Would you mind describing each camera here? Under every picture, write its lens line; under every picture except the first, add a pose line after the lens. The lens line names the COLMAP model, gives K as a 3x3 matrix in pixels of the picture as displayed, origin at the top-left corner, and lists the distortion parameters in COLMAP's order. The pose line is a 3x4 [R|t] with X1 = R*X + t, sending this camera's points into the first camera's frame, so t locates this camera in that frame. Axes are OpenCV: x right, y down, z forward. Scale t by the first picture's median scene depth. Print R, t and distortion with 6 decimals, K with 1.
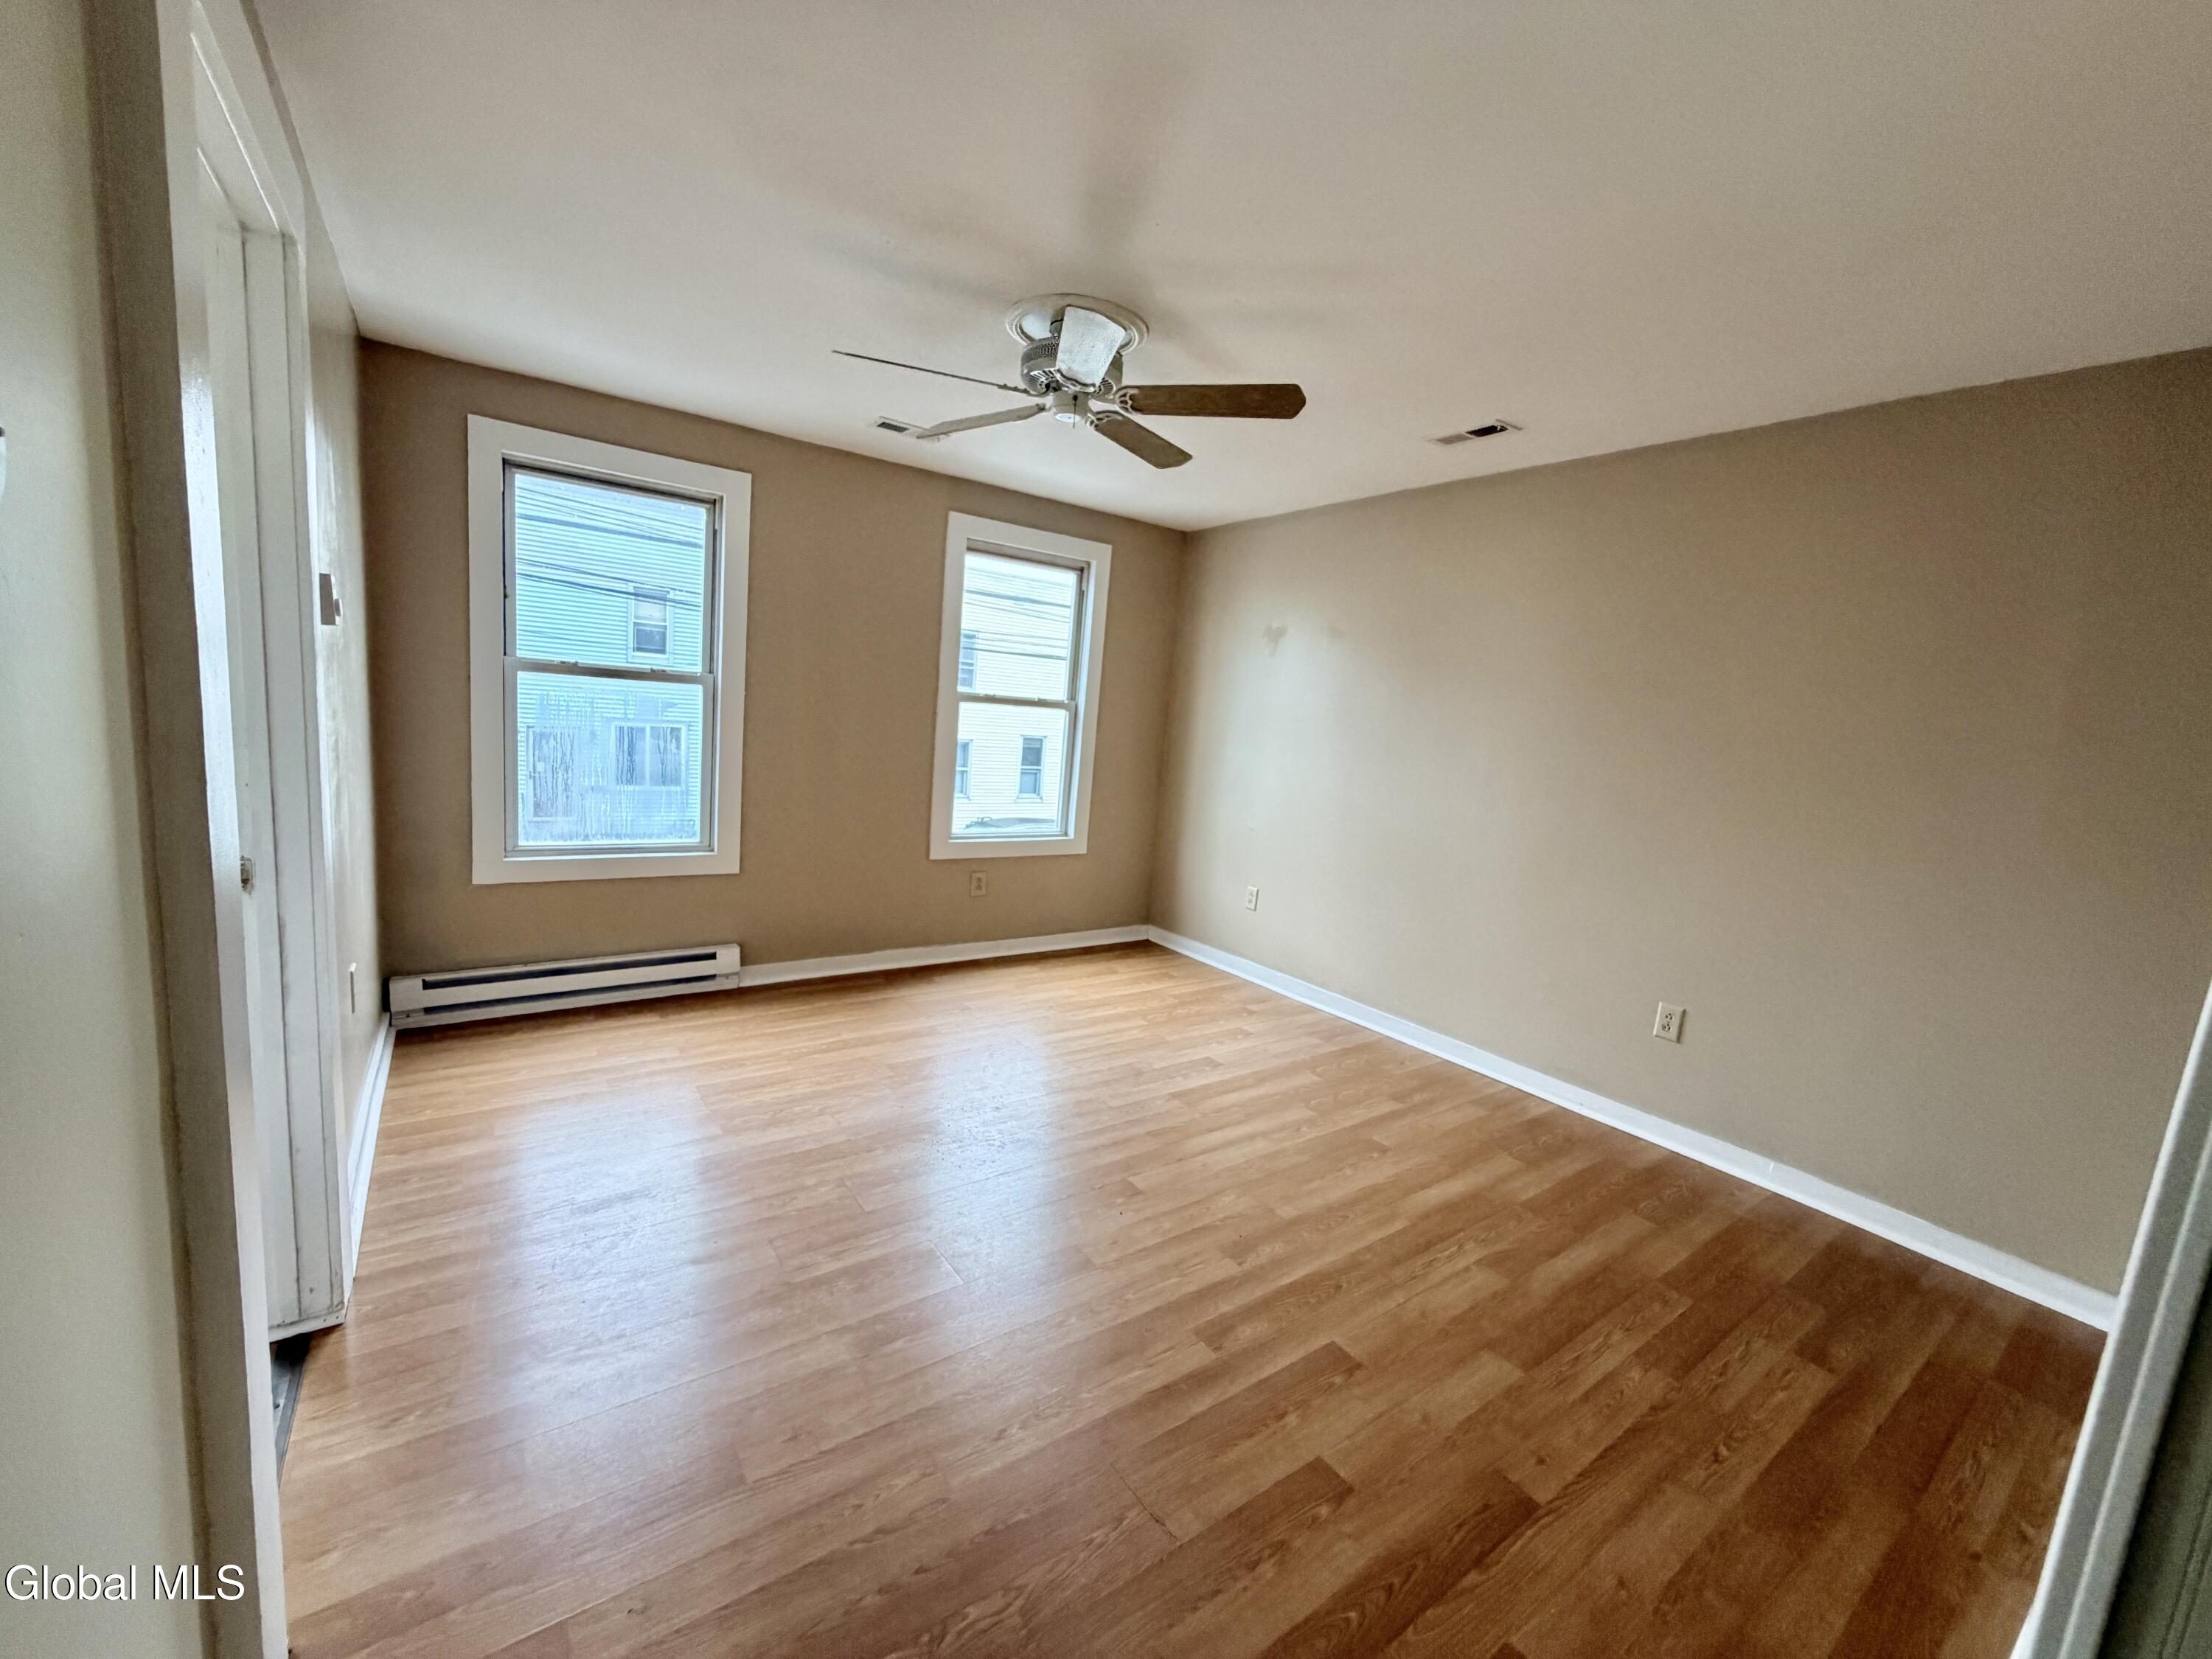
lens RADIAL K [[882.8, 0, 1102.9], [0, 882.8, 828.4], [0, 0, 1]] dist [0.001200, -0.000065]
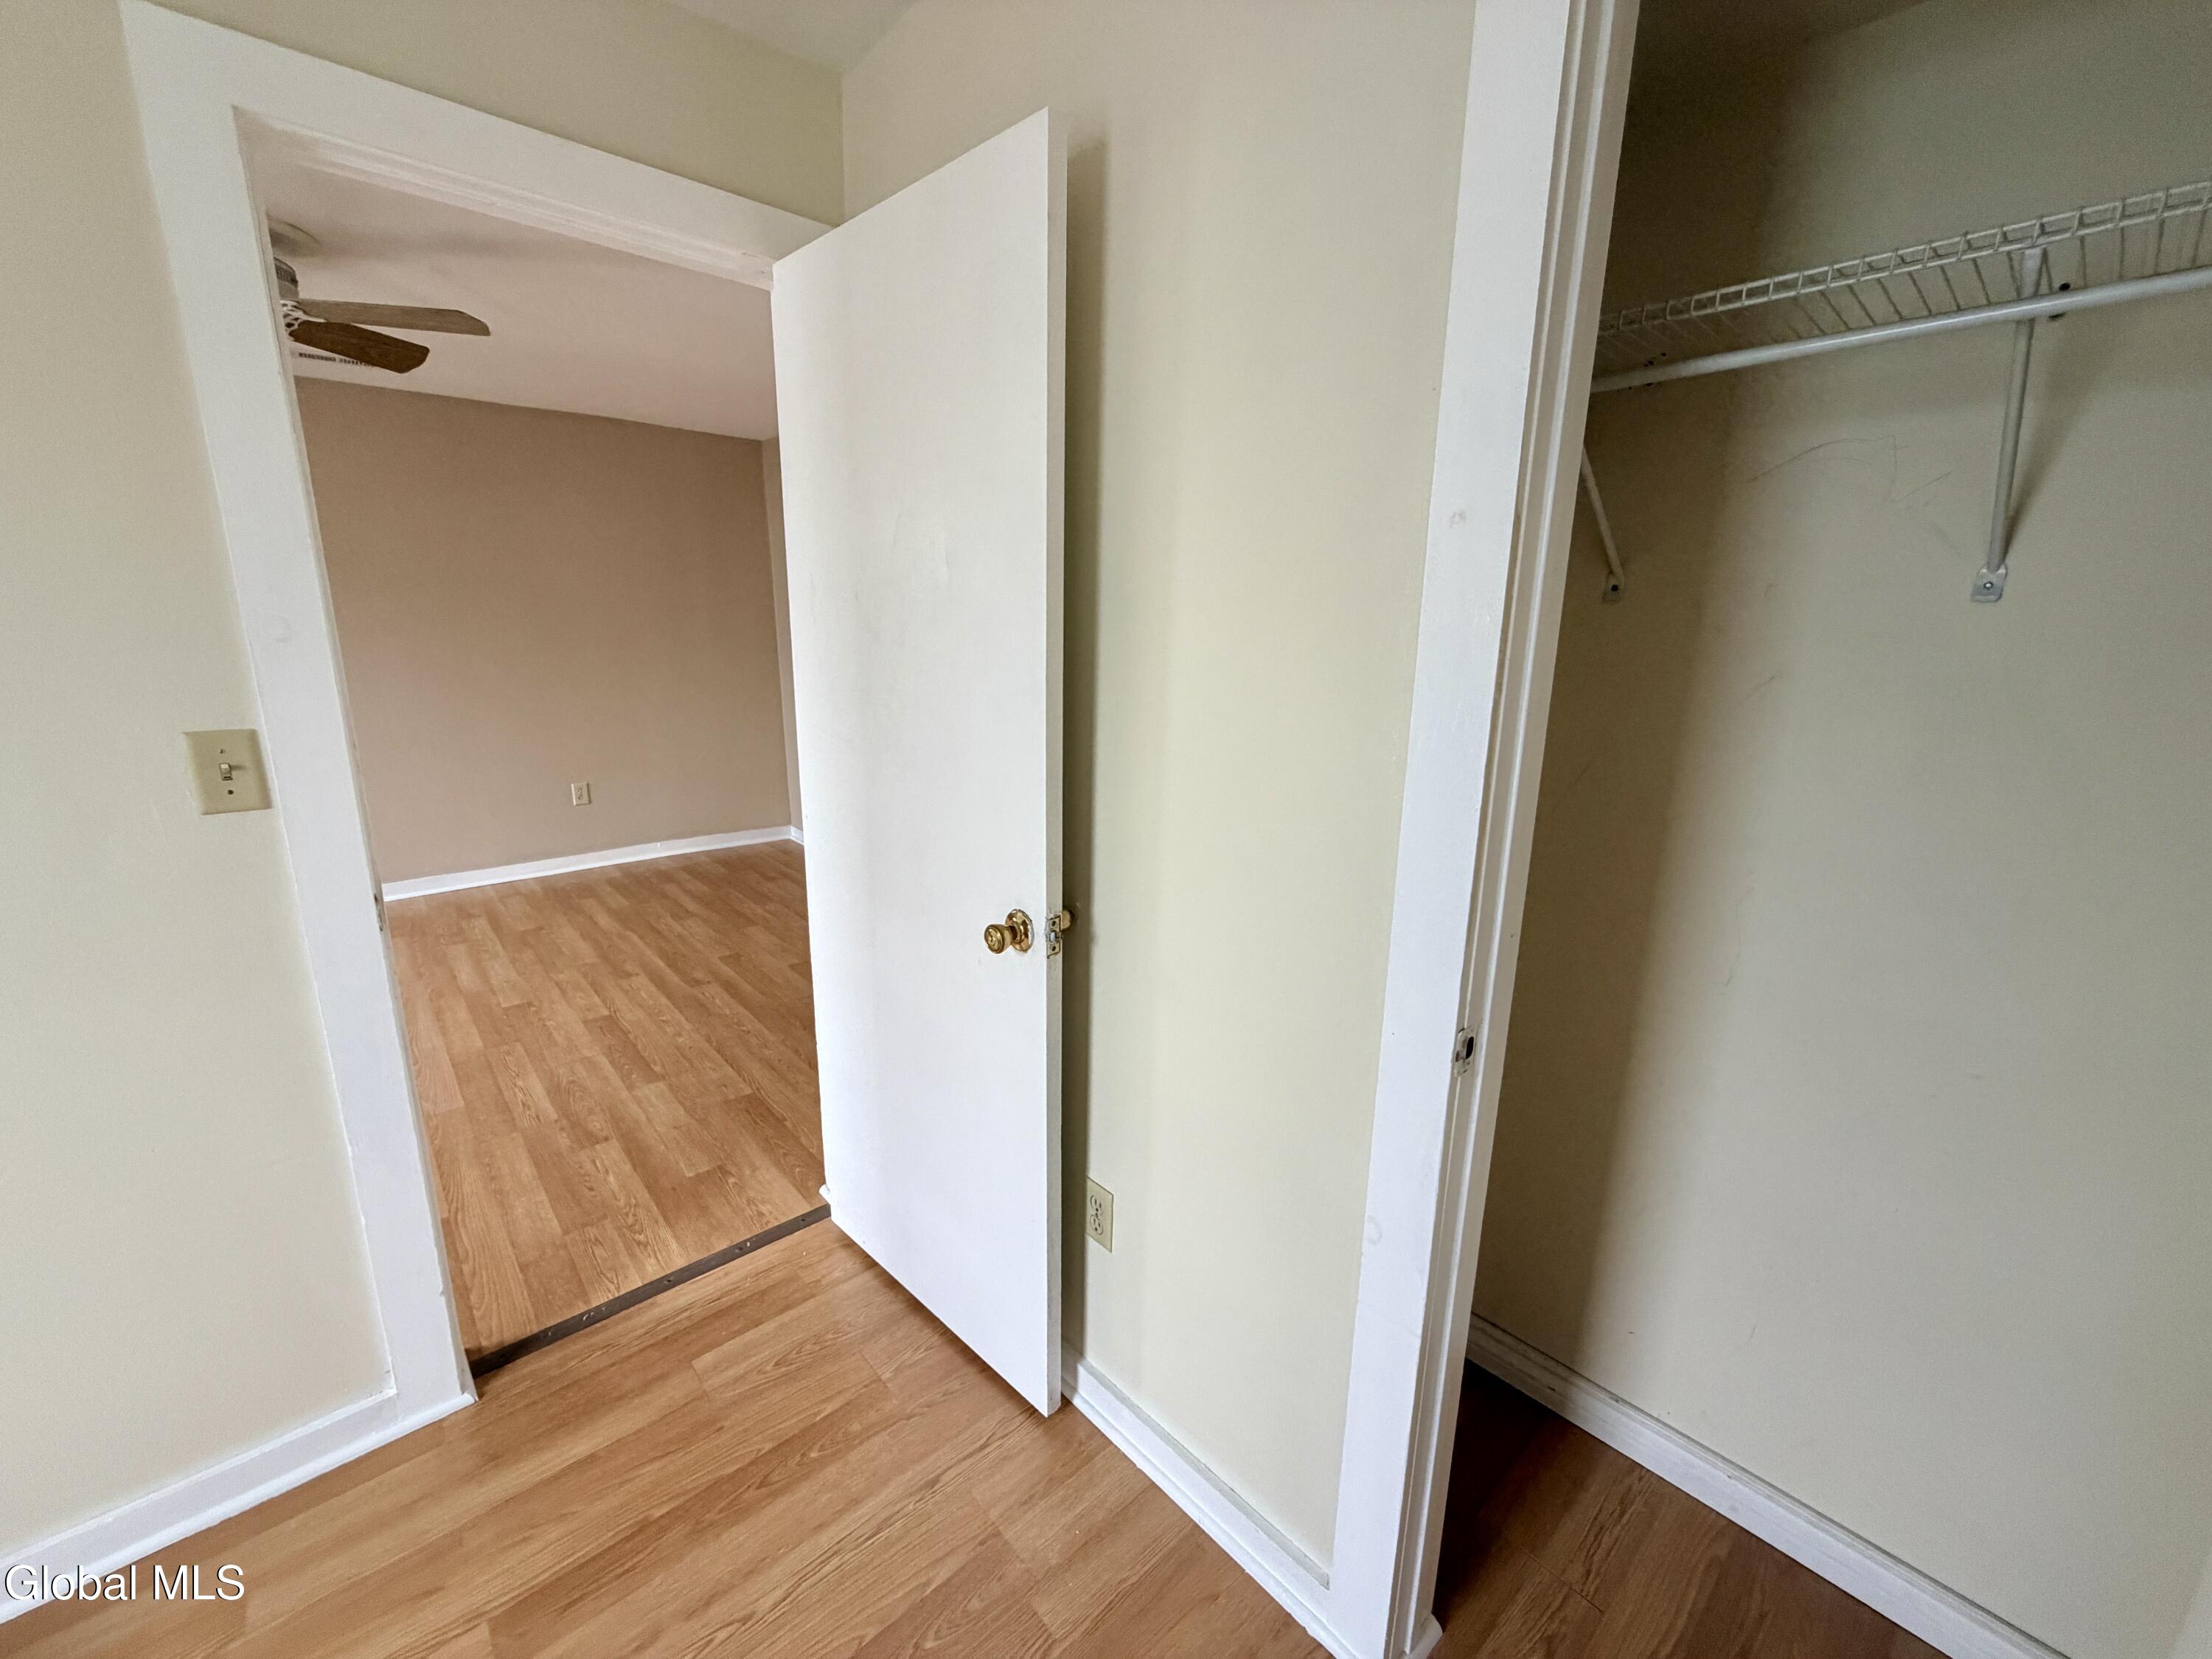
lens RADIAL K [[879.8, 0, 1101.9], [0, 879.8, 825.0], [0, 0, 1]] dist [-0.000045, -0.000120]
pose [[-0.102574, -0.302604, 0.947581, -1.044811], [0.120678, 0.941783, 0.313816, -0.120051], [-0.987378, 0.146542, -0.060085, 0.182253]]
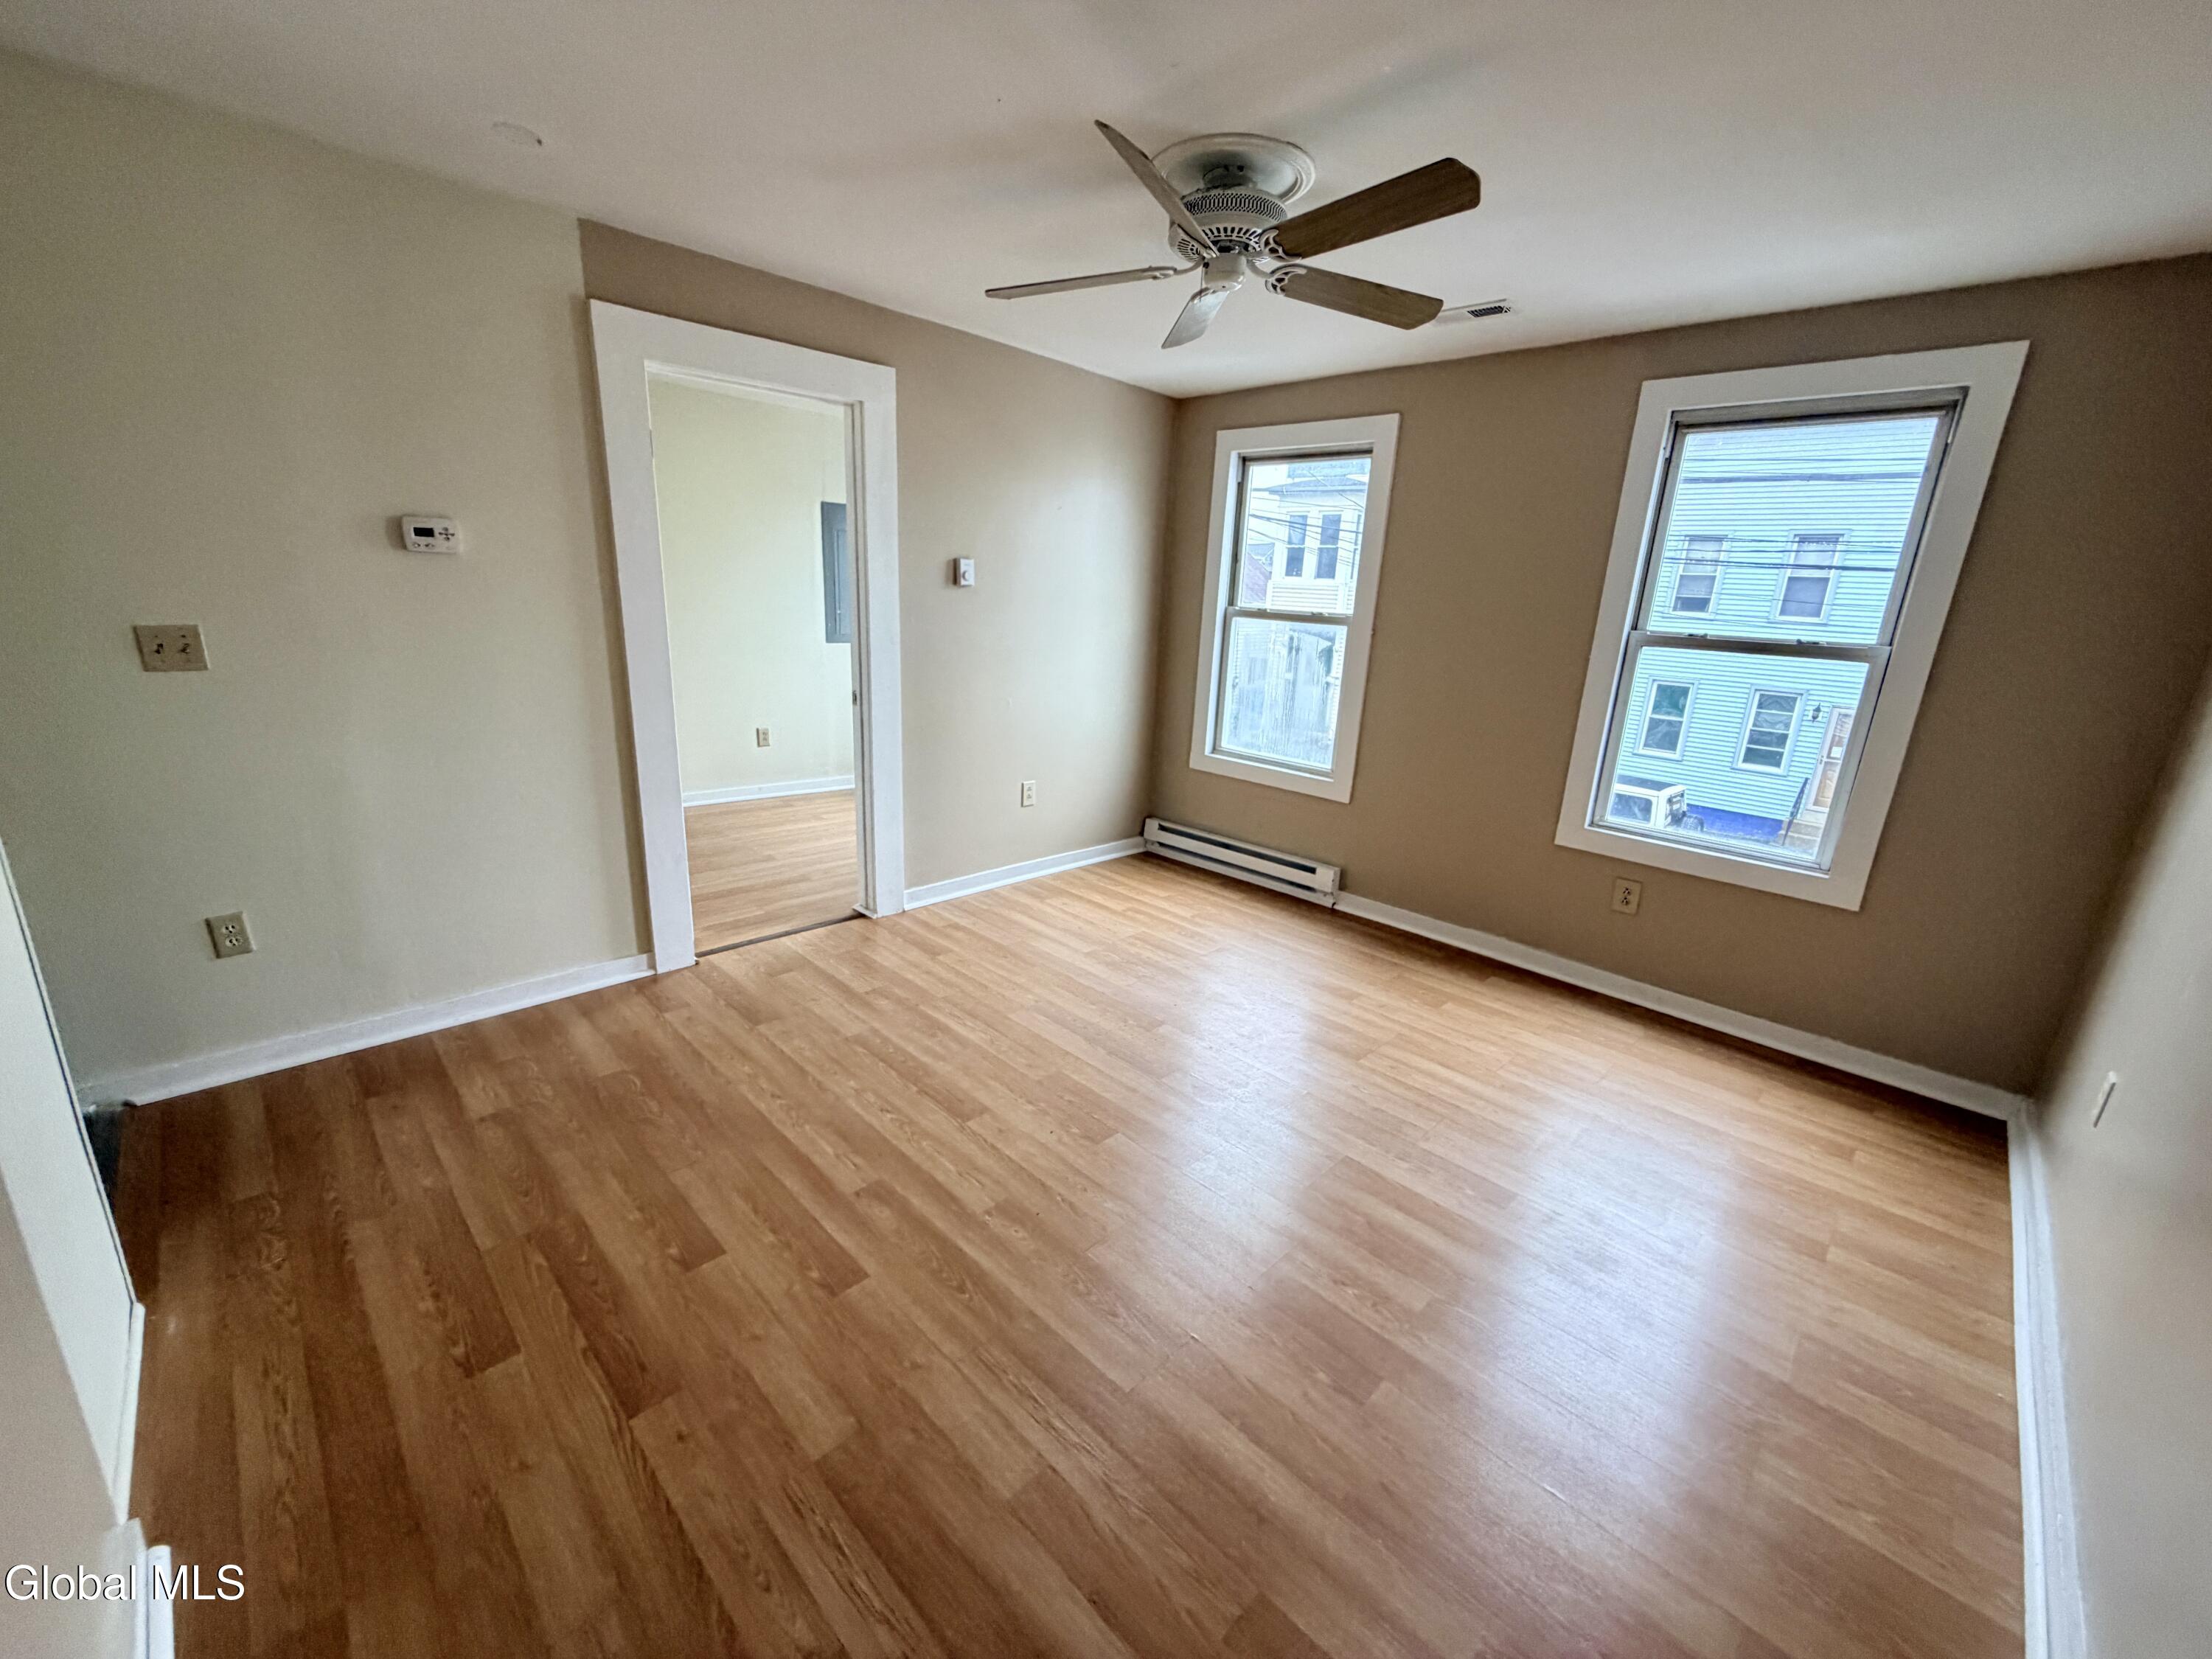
lens RADIAL K [[882.8, 0, 1102.9], [0, 882.8, 828.4], [0, 0, 1]] dist [0.001200, -0.000065]
pose [[0.168712, 0.190287, -0.967123, 0.774986], [-0.175815, 0.971263, 0.160430, -0.053040], [0.969858, 0.142969, 0.197319, 0.682001]]
